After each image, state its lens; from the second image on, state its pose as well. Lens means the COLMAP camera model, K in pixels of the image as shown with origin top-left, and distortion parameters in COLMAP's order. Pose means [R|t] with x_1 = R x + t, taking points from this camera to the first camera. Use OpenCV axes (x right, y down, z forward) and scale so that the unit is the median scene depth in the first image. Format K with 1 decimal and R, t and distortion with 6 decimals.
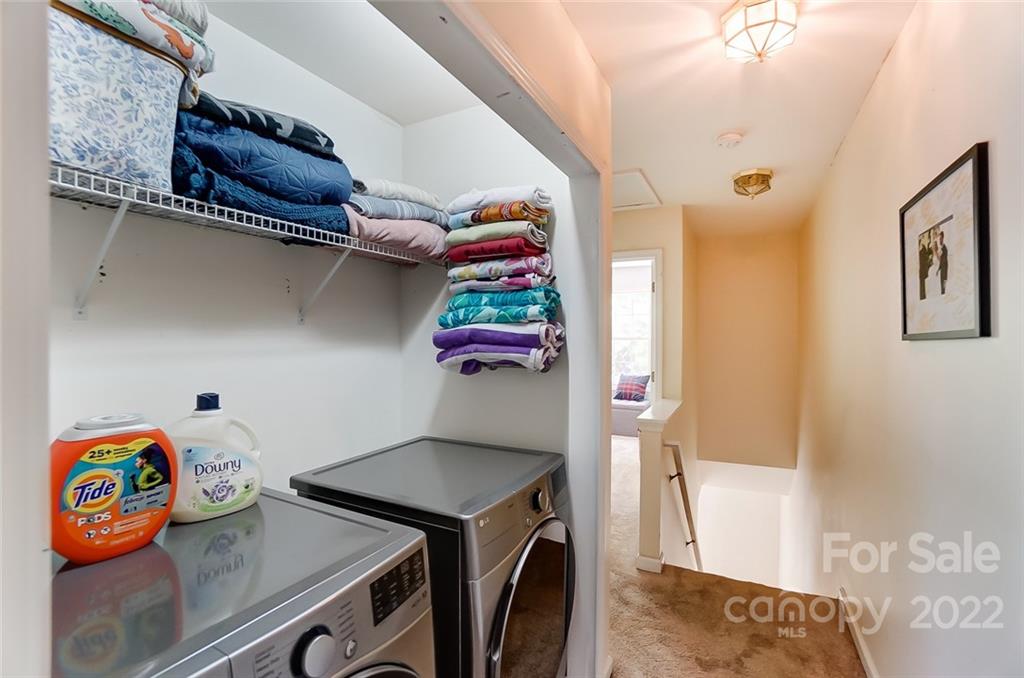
lens RADIAL K [[459.9, 0, 512.0], [0, 459.9, 339.0], [0, 0, 1]] dist [-0.069384, 0.027882]
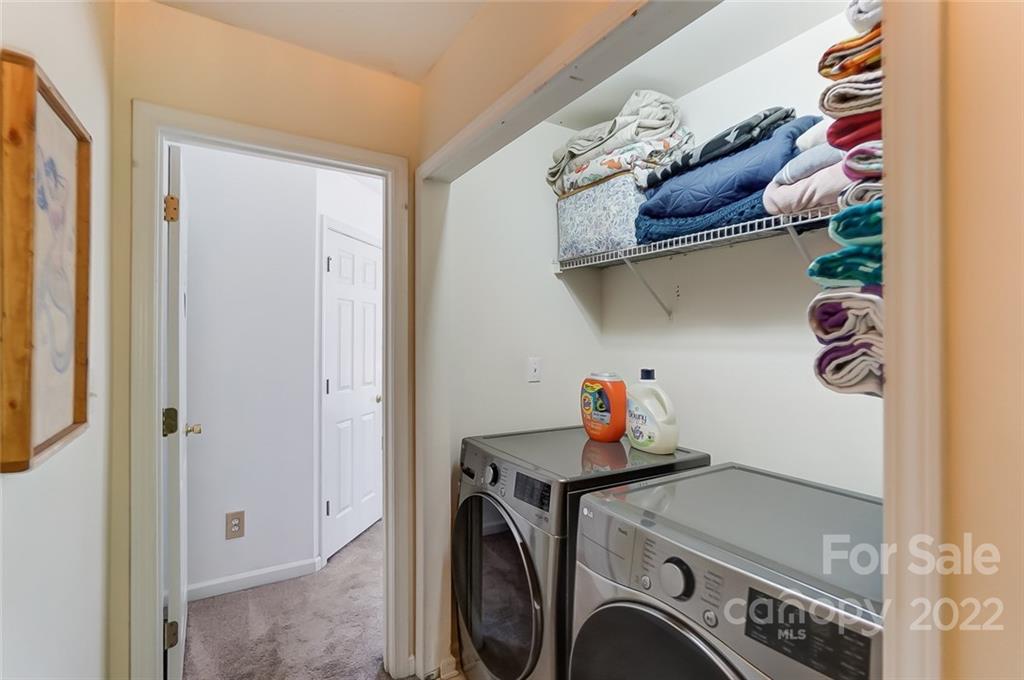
lens RADIAL K [[459.9, 0, 512.0], [0, 459.9, 340.0], [0, 0, 1]] dist [-0.069384, 0.027882]
pose [[-0.515159, -0.003506, -0.857088, 0.879139], [-0.014184, 0.999890, 0.004435, 0.023294], [0.856978, 0.014442, -0.515151, 1.389192]]
